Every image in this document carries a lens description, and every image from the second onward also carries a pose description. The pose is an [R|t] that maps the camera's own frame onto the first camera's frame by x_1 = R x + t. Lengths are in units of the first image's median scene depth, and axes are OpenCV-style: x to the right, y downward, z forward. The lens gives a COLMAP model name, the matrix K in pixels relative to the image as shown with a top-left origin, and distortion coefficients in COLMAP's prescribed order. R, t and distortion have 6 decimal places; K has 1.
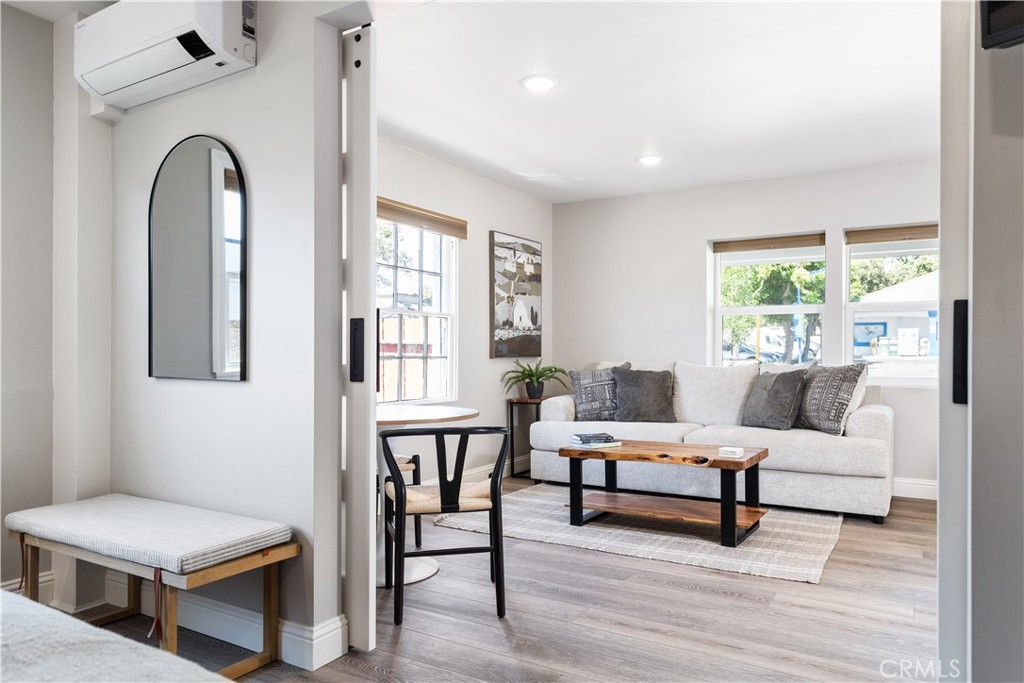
lens RADIAL K [[730.8, 0, 512.0], [0, 730.8, 341.5], [0, 0, 1]] dist [0.003219, -0.000639]
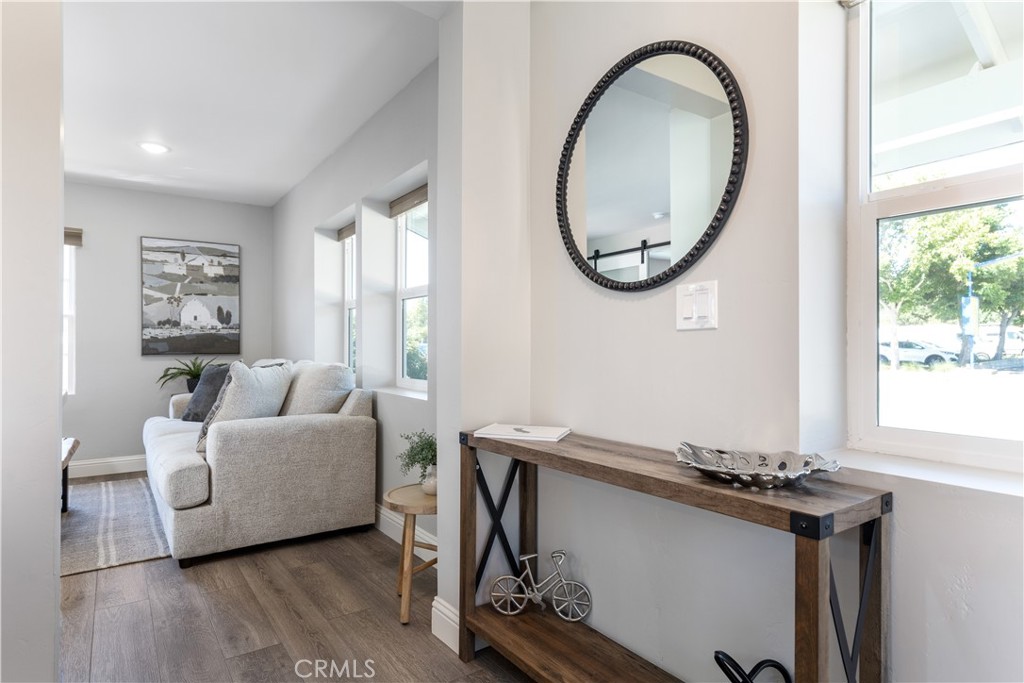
lens RADIAL K [[572.1, 0, 448.9], [0, 572.1, 347.1], [0, 0, 1]] dist [-0.003560, -0.000467]
pose [[0.895733, -0.004992, -0.444565, 0.737229], [0.007747, 0.999960, 0.004380, 0.010161], [0.444525, -0.007368, 0.895736, 0.442046]]
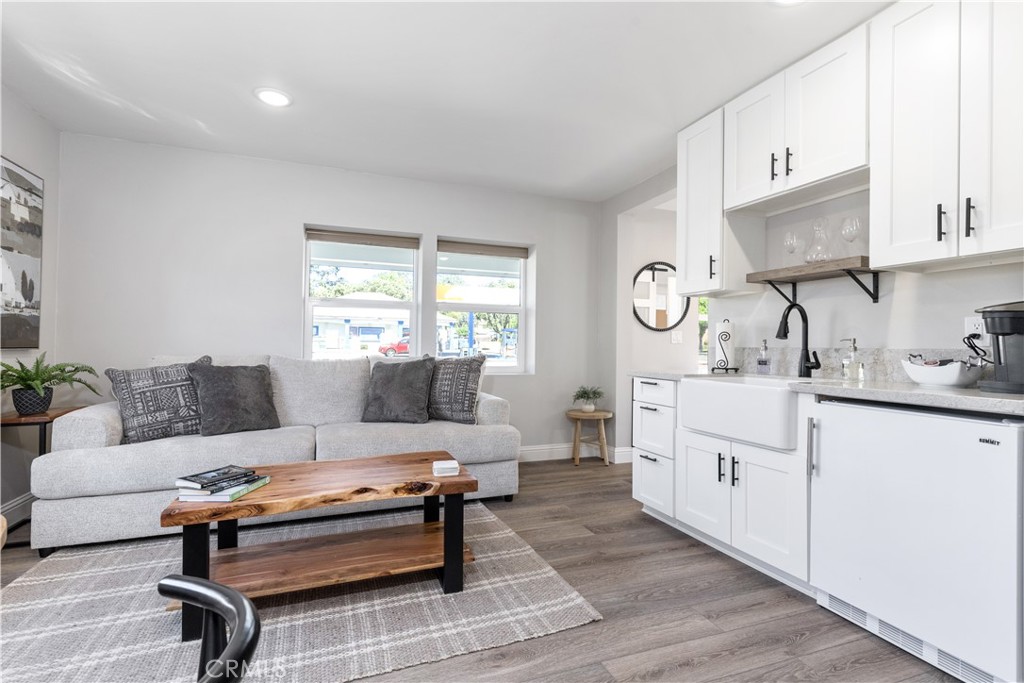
lens RADIAL K [[488.9, 0, 538.8], [0, 488.9, 336.9], [0, 0, 1]] dist [0.006280, 0.000225]
pose [[0.603538, 0.020801, 0.797063, -0.047060], [-0.017382, 0.999765, -0.012929, 0.008471], [-0.797144, -0.006051, 0.603758, 0.400945]]
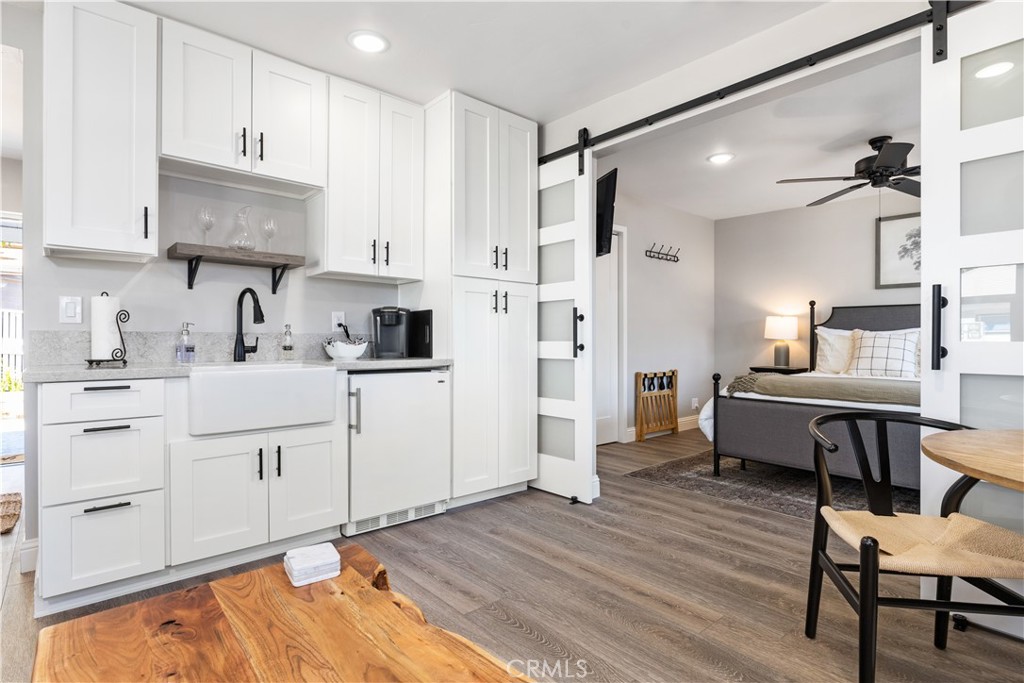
lens RADIAL K [[500.0, 0, 529.9], [0, 500.0, 339.1], [0, 0, 1]] dist [0.001666, 0.000544]
pose [[-0.955075, -0.003598, 0.296343, 0.062659], [-0.008162, 0.999866, -0.014166, 0.017897], [-0.296252, -0.015948, -0.954977, 0.818175]]
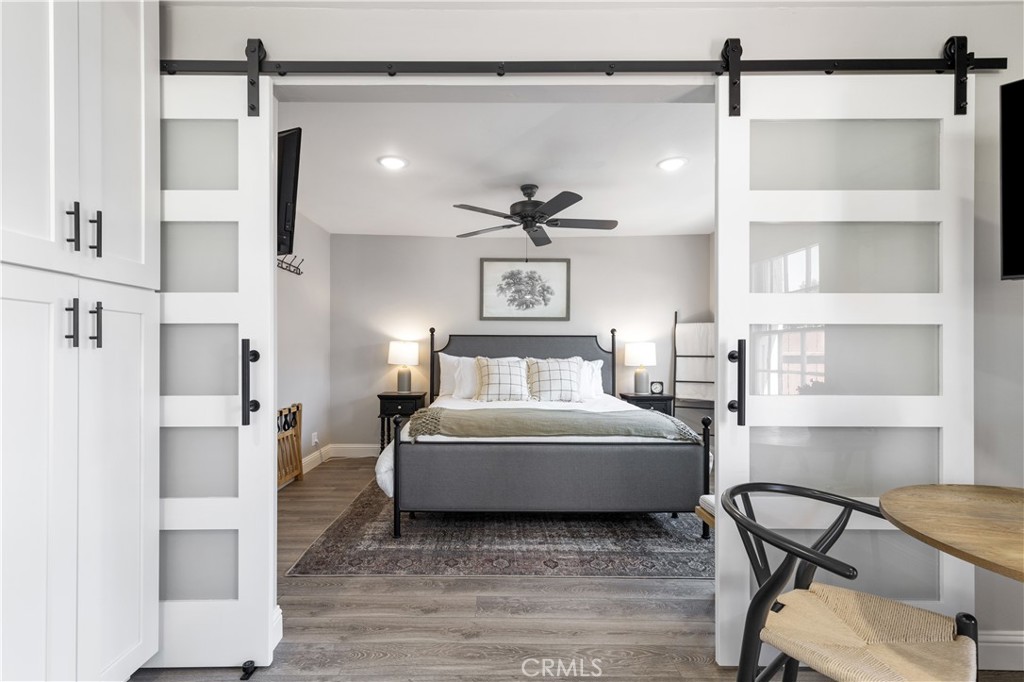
lens RADIAL K [[473.9, 0, 497.9], [0, 473.9, 352.0], [0, 0, 1]] dist [0.010260, -0.000306]
pose [[-0.868016, -0.005183, -0.496509, 0.189332], [0.002948, 0.999874, -0.015591, -0.010546], [0.496527, -0.014997, -0.867892, 0.627184]]
